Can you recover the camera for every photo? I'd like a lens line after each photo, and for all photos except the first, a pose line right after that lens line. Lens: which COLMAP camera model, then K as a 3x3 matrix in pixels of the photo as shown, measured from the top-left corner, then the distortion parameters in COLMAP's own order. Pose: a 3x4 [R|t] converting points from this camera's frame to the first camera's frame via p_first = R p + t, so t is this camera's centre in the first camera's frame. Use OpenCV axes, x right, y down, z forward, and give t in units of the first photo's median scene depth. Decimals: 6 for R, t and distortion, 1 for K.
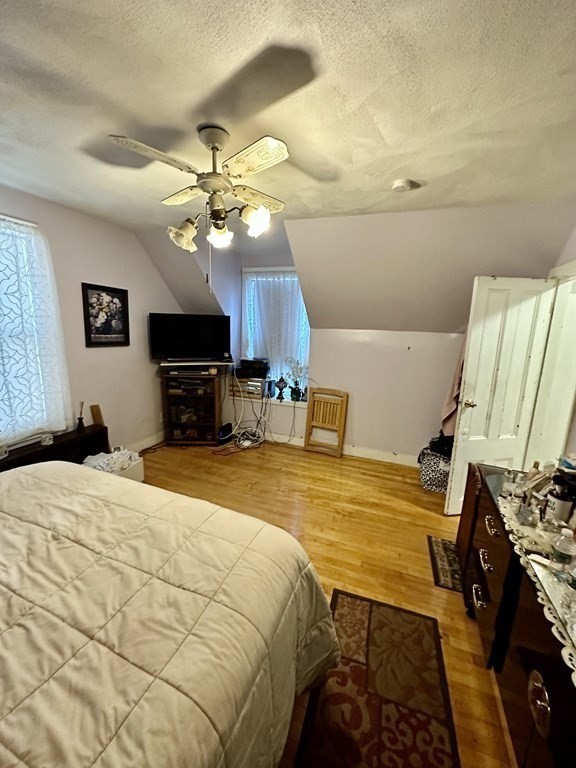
lens RADIAL K [[305.4, 0, 286.4], [0, 305.4, 380.2], [0, 0, 1]] dist [-0.002696, -0.000405]
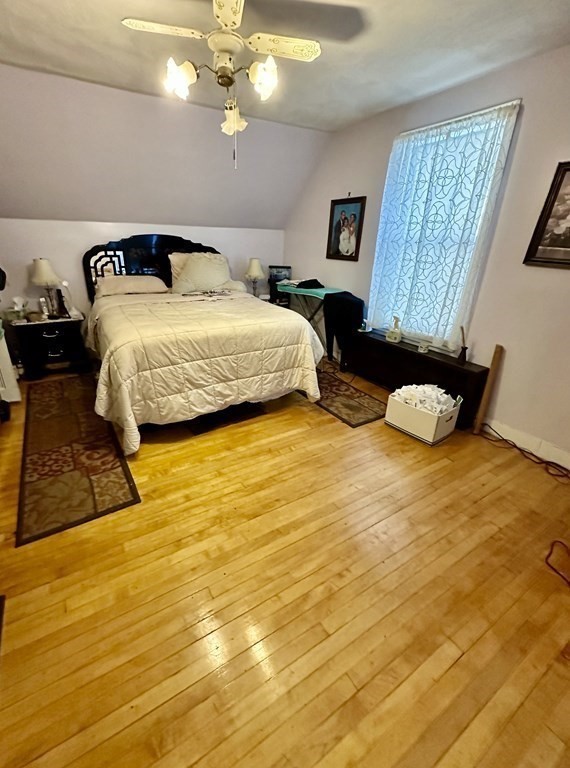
lens RADIAL K [[326.2, 0, 267.4], [0, 326.2, 375.1], [0, 0, 1]] dist [0.001458, -0.000168]
pose [[-0.623756, 0.242563, -0.743028, 0.341682], [-0.199459, 0.869757, 0.451375, -0.103092], [0.755741, 0.429751, -0.494135, 0.989169]]
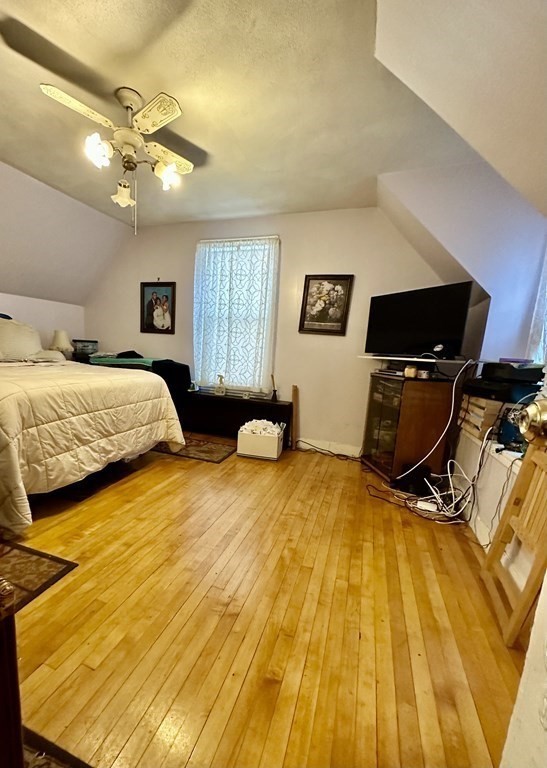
lens RADIAL K [[331.5, 0, 239.4], [0, 331.5, 410.5], [0, 0, 1]] dist [-0.000734, 0.000284]
pose [[-0.012020, 0.143684, -0.989551, 0.579993], [-0.245533, 0.958899, 0.142216, 0.046227], [0.969314, 0.244677, 0.023753, 0.790586]]
